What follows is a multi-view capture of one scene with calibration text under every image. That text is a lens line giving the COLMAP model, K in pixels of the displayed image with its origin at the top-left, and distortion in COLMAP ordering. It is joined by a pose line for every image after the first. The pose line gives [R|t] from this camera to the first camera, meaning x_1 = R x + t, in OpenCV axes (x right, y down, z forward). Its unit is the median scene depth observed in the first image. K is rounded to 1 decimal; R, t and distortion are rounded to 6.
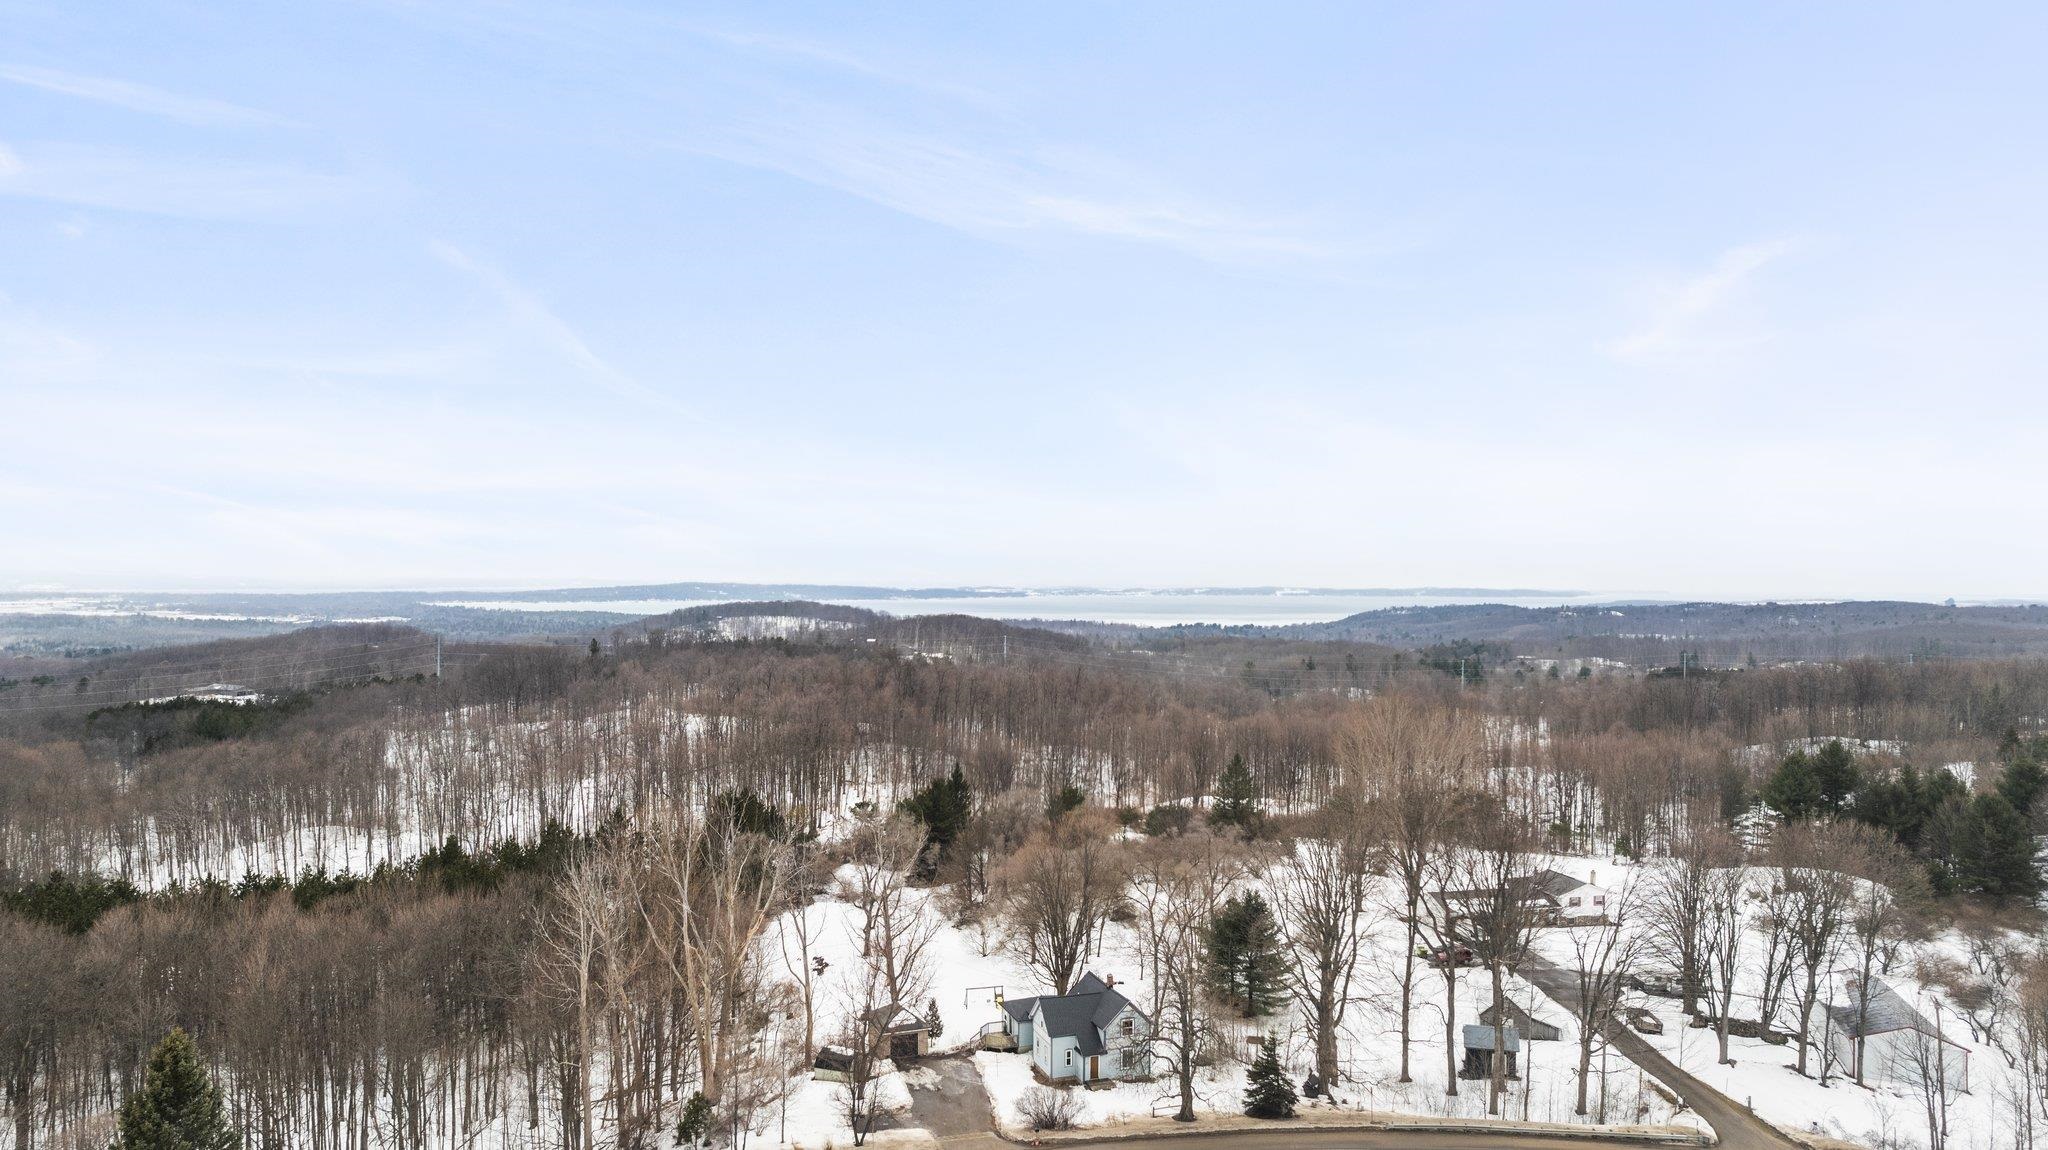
lens RADIAL K [[1307.3, 0, 1033.6], [0, 1307.3, 574.9], [0, 0, 1]] dist [-0.086976, 0.083449]
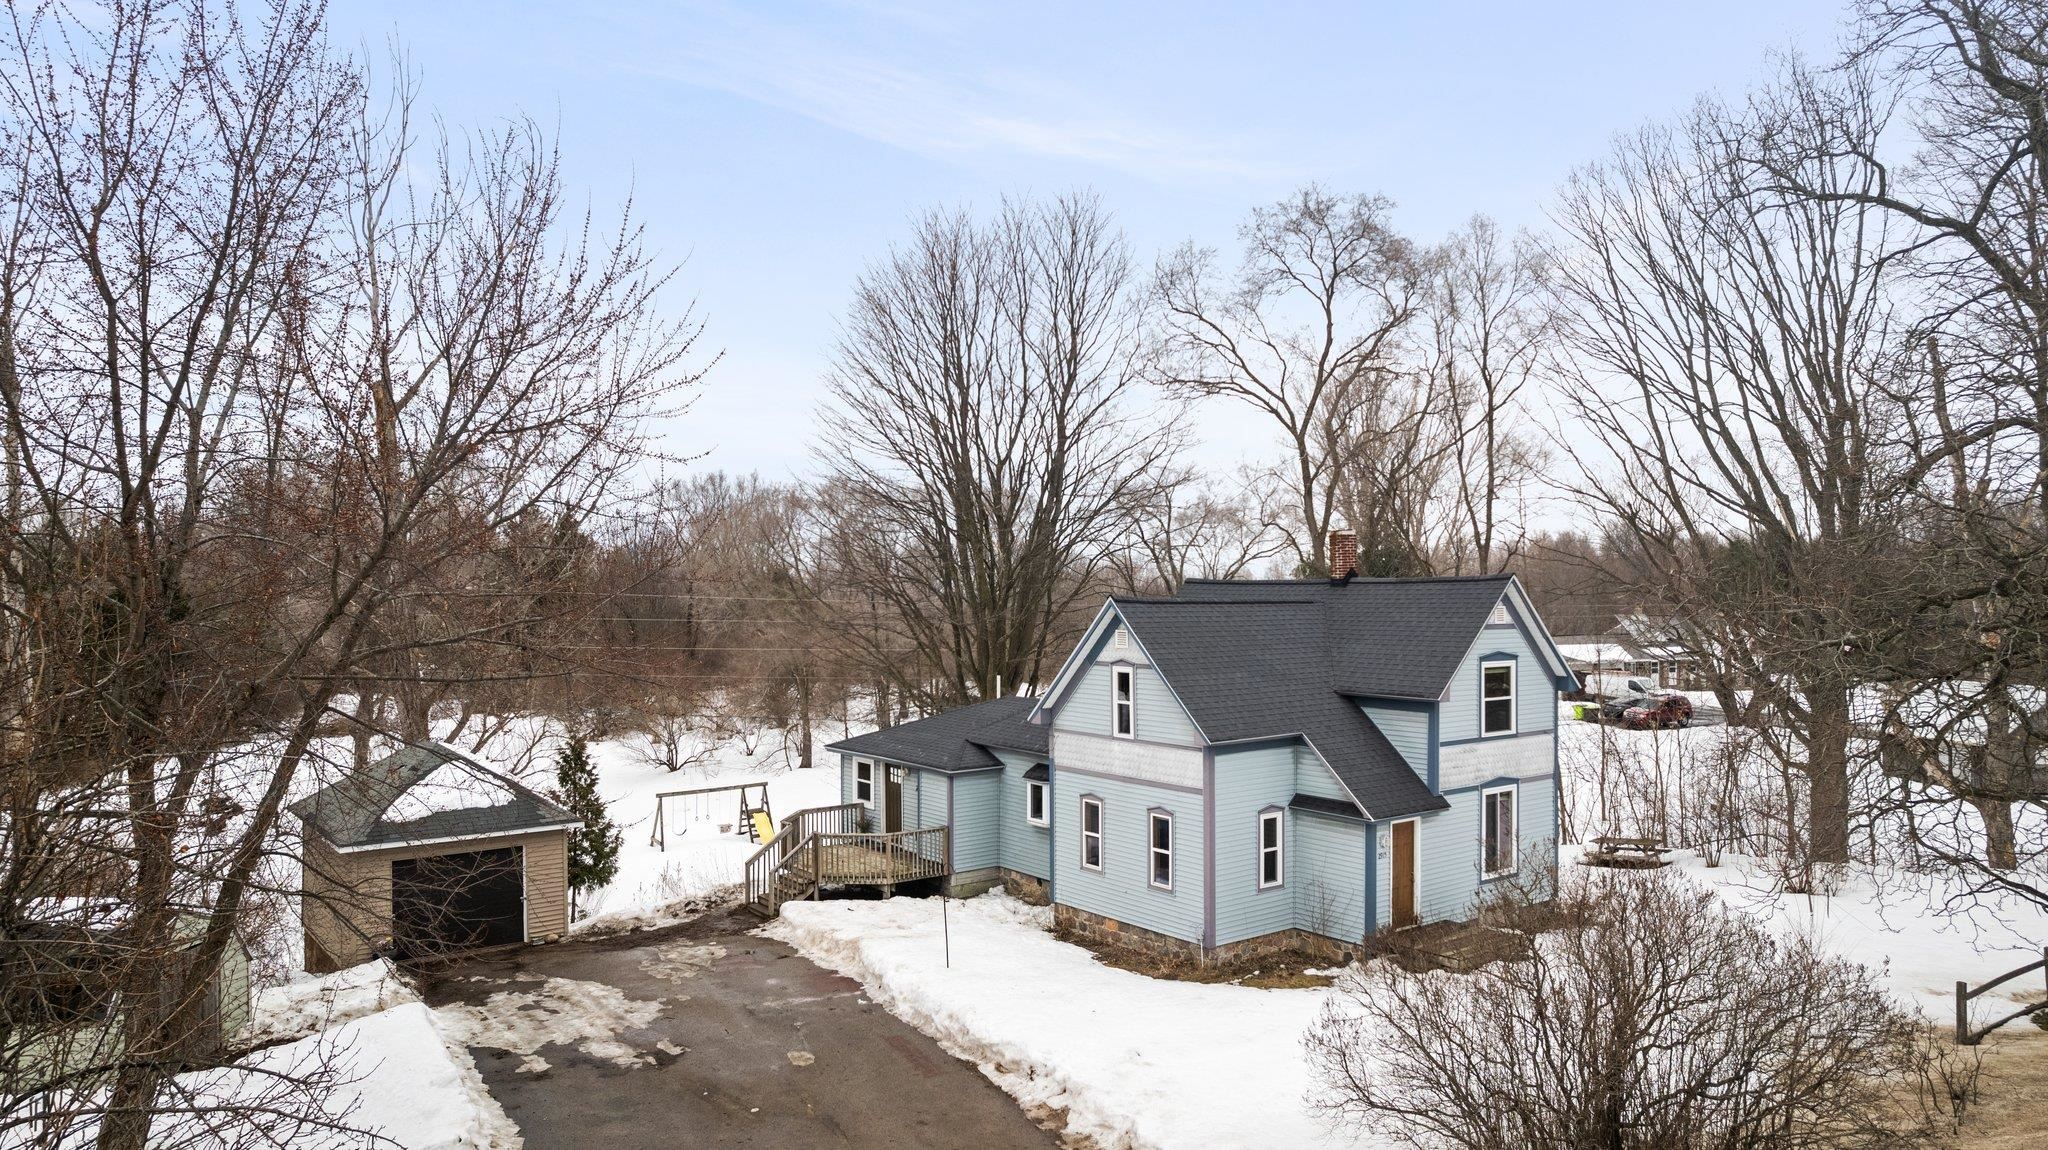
lens RADIAL K [[1307.3, 0, 1033.6], [0, 1307.3, 574.9], [0, 0, 1]] dist [-0.086976, 0.083449]
pose [[0.951244, -0.003045, 0.308424, -0.064521], [0.004606, 0.999980, -0.004334, 0.269708], [-0.308404, 0.005543, 0.951239, 0.661833]]
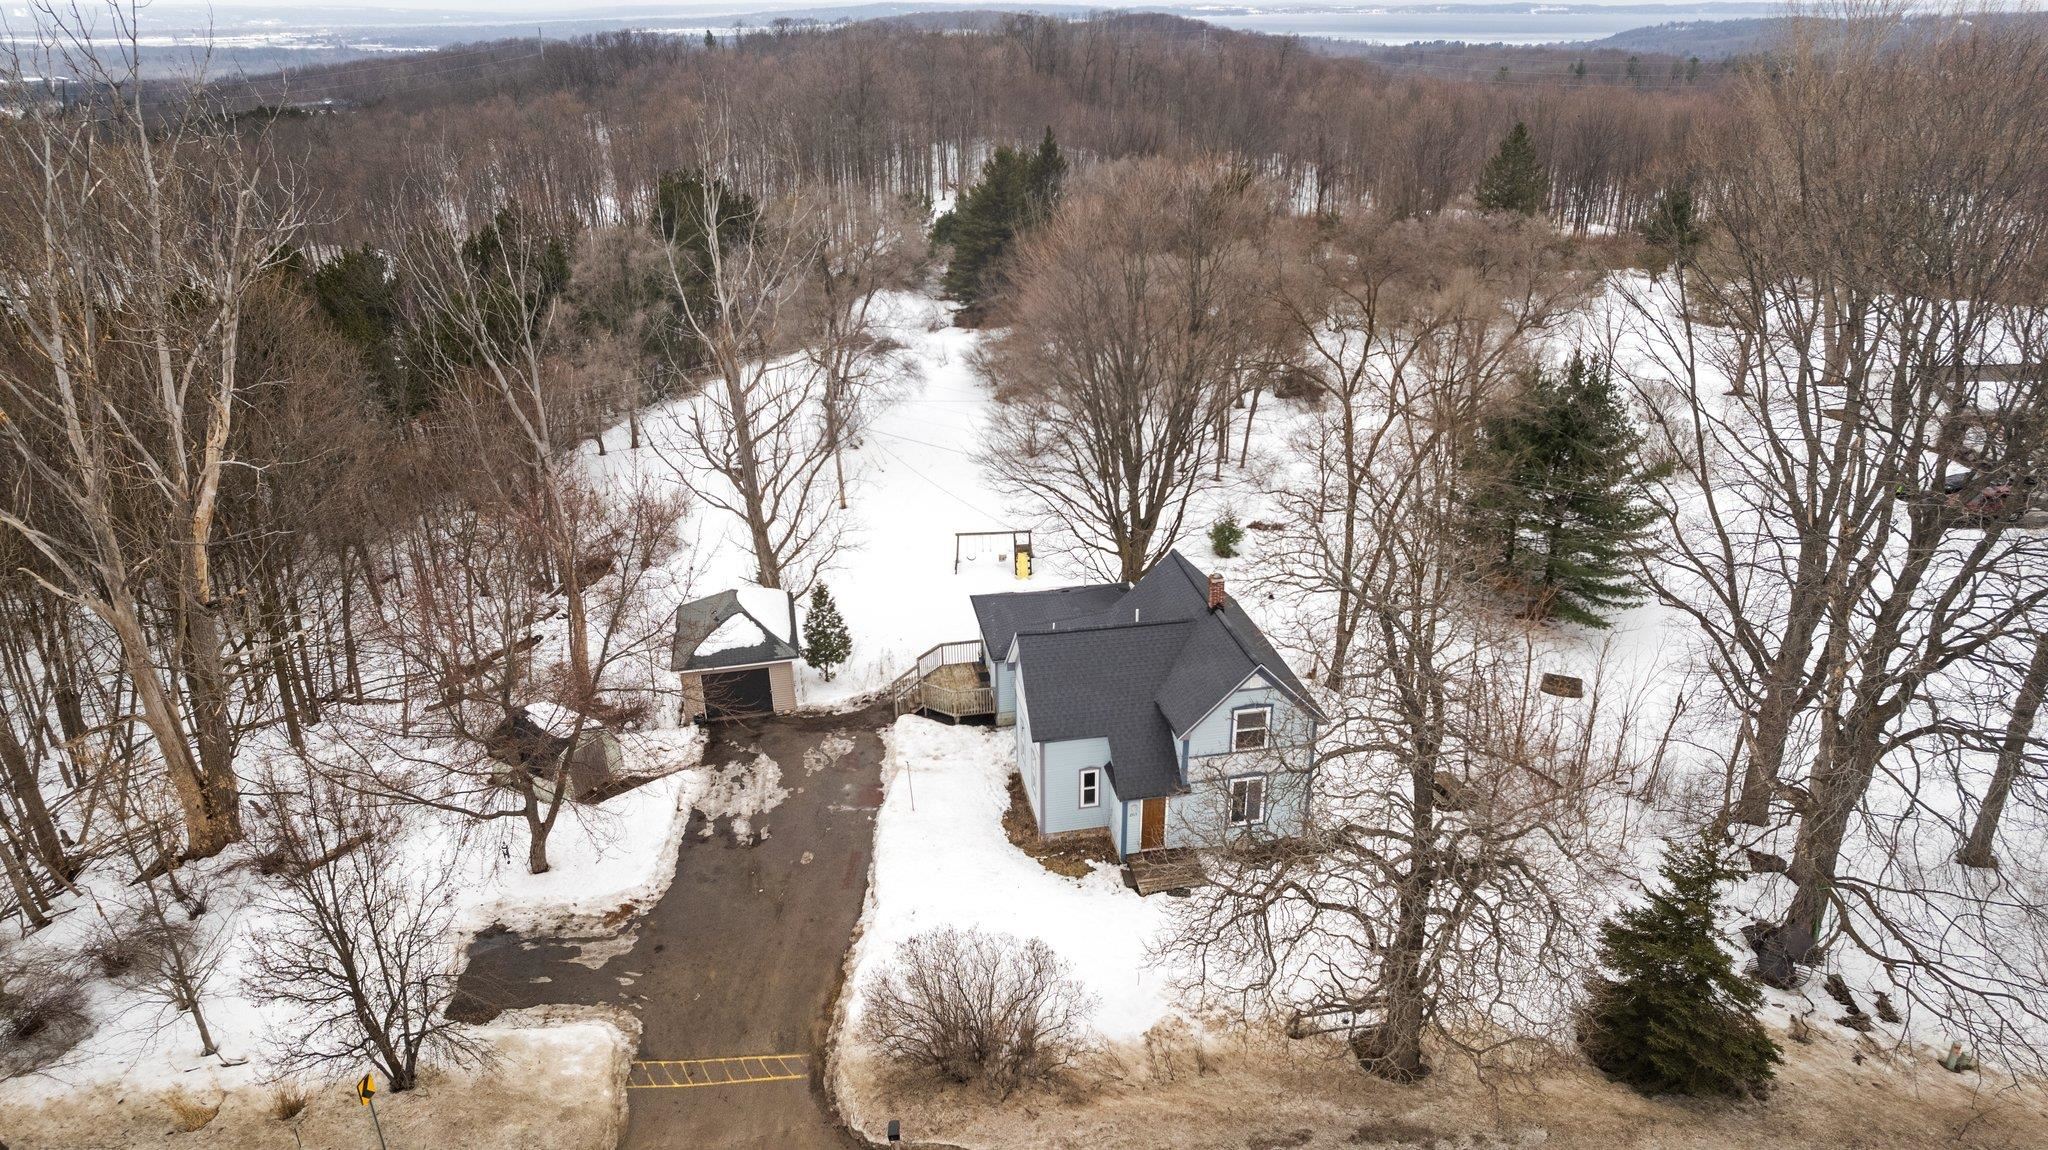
lens RADIAL K [[1307.3, 0, 1033.6], [0, 1307.3, 574.9], [0, 0, 1]] dist [-0.086976, 0.083449]
pose [[0.987685, 0.050622, -0.148038, 0.052727], [0.014933, 0.911384, 0.411287, 0.131537], [0.155740, -0.408433, 0.899404, 0.560571]]
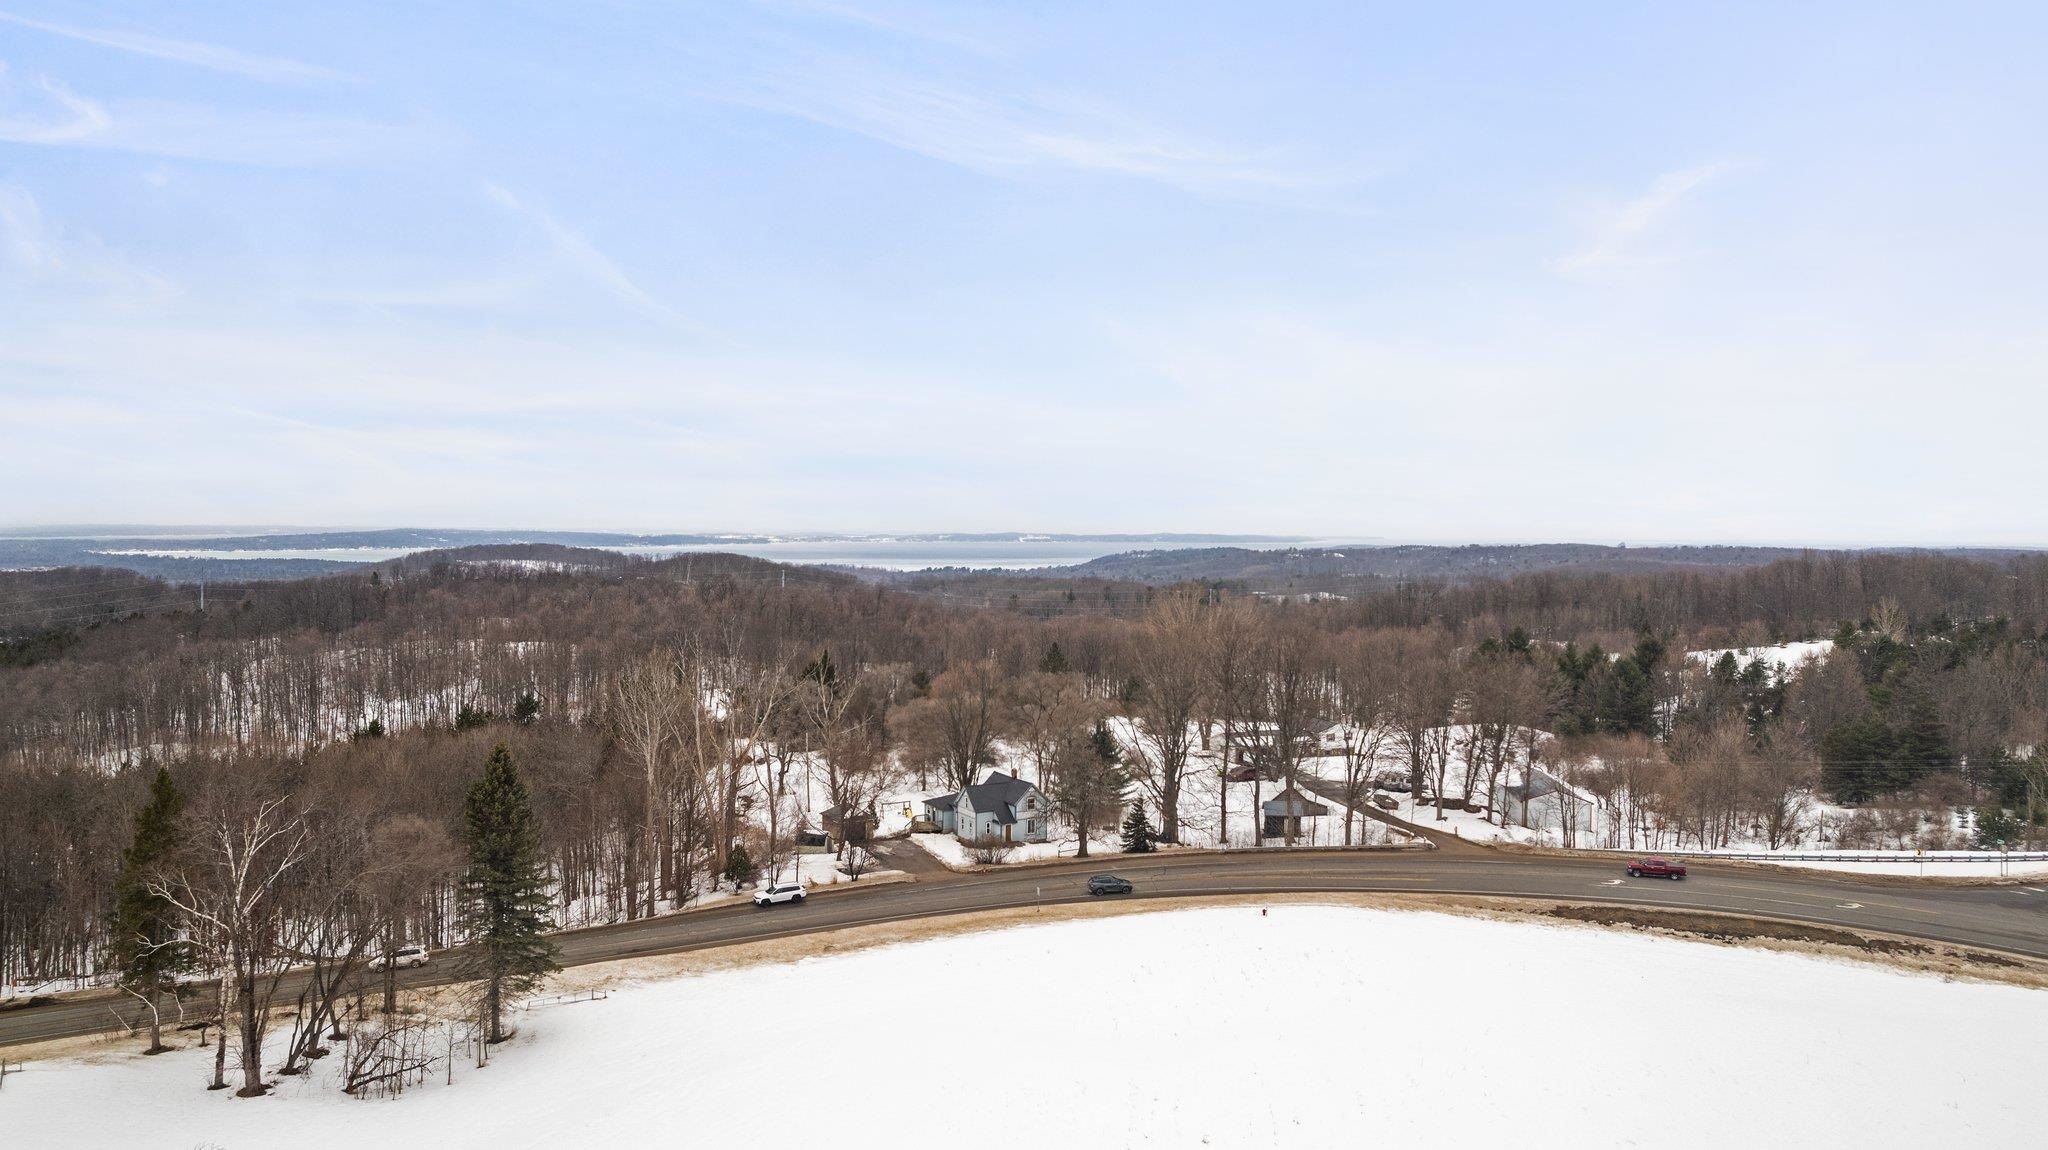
lens RADIAL K [[1302.7, 0, 1024.4], [0, 1302.7, 545.8], [0, 0, 1]] dist [-0.033290, -0.000651]
pose [[0.982310, -0.002722, 0.187243, -0.155969], [-0.000771, 0.999827, 0.018579, 0.043712], [-0.187261, -0.018395, 0.982138, -0.276832]]
